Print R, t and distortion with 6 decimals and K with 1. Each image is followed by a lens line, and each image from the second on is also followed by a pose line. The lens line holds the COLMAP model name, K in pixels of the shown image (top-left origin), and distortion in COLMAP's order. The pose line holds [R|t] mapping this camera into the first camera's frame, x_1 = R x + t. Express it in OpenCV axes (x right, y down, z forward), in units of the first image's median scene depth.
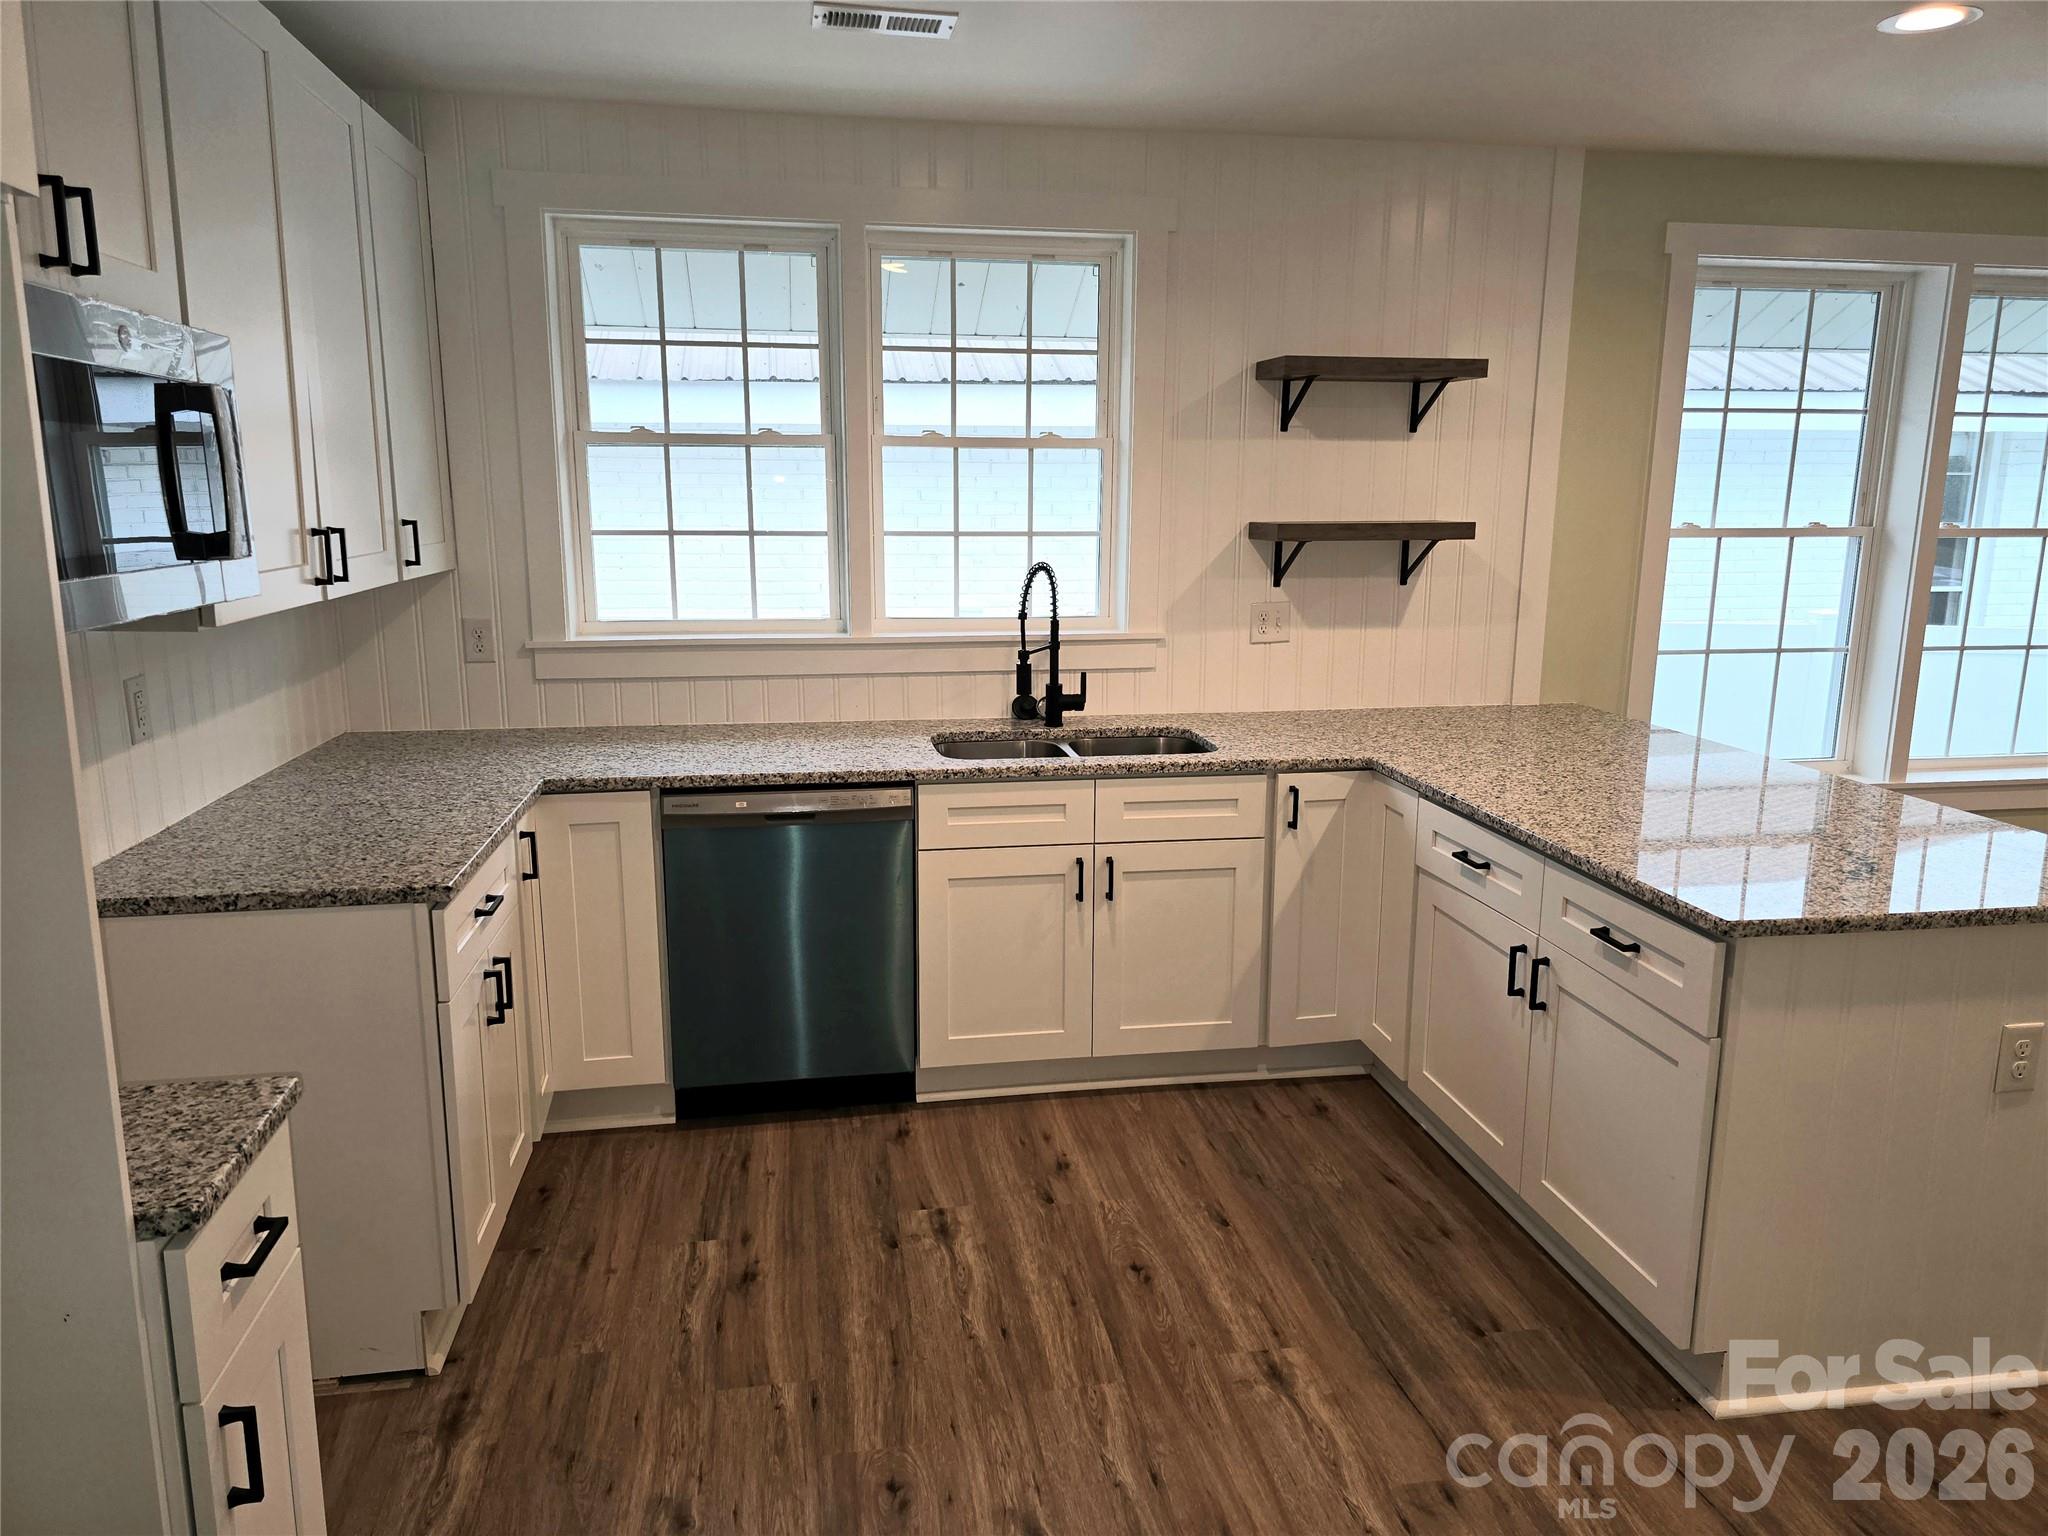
lens RADIAL K [[1525.5, 0, 756.4], [0, 1525.5, 769.2], [0, 0, 1]] dist [0.142962, -0.115319]
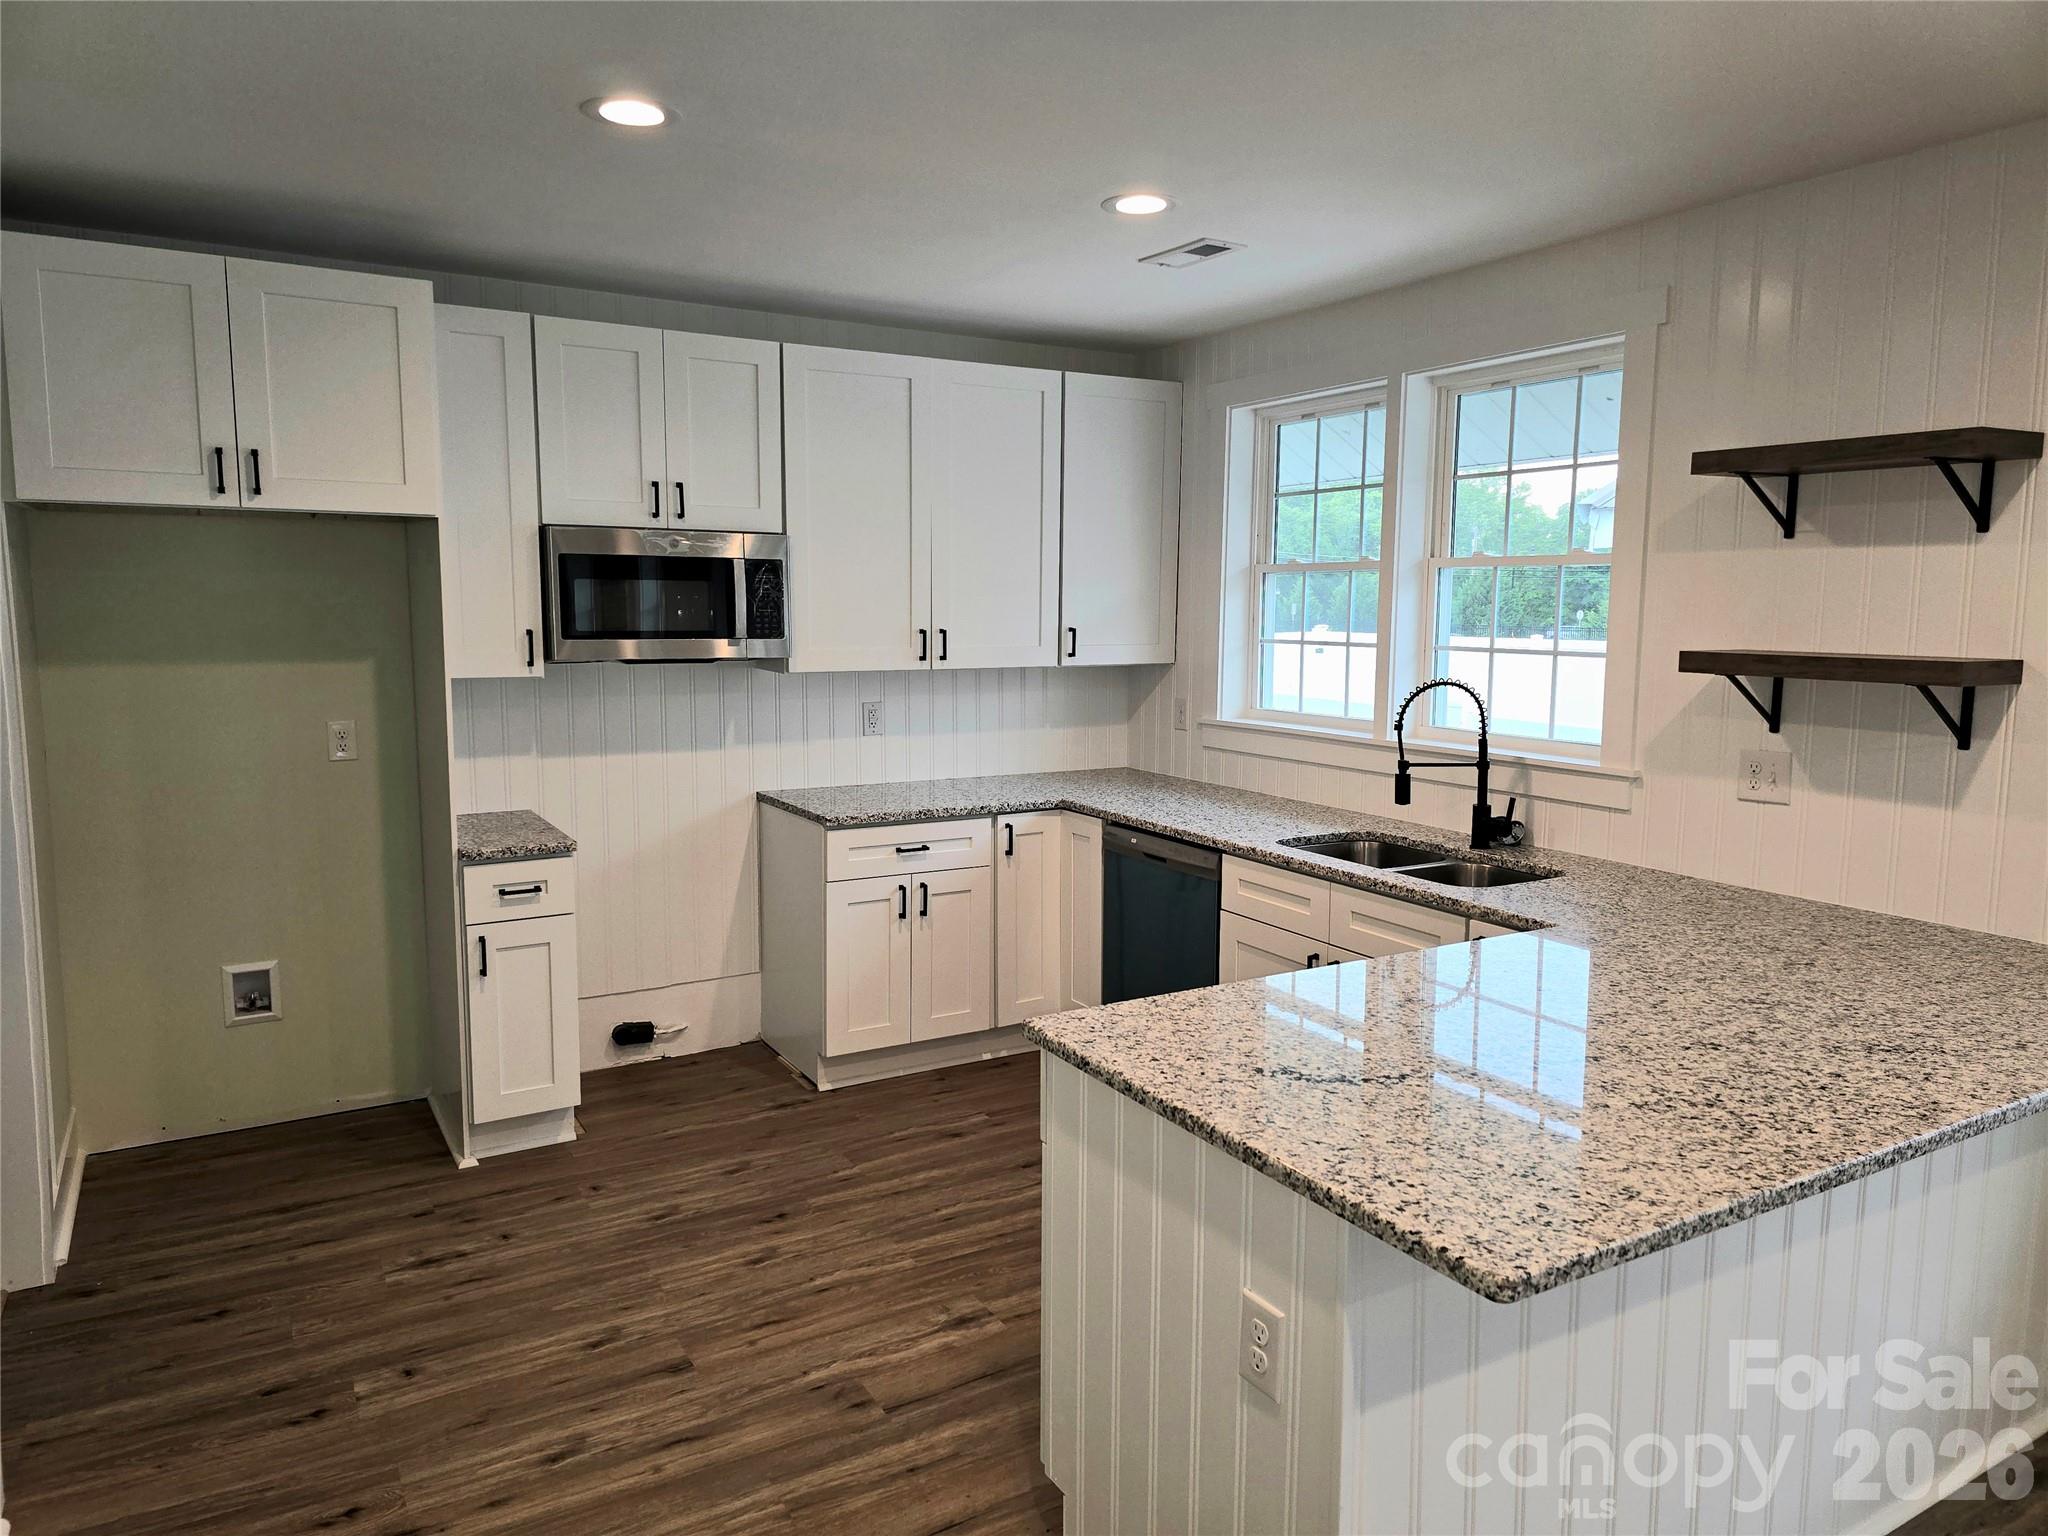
lens RADIAL K [[1375.3, 0, 1010.5], [0, 1375.3, 760.7], [0, 0, 1]] dist [0.055794, -0.046415]
pose [[0.319453, 0.110911, -0.941089, 0.961355], [-0.167639, 0.984077, 0.059072, -0.087714], [0.932656, 0.138893, 0.332959, 0.441600]]
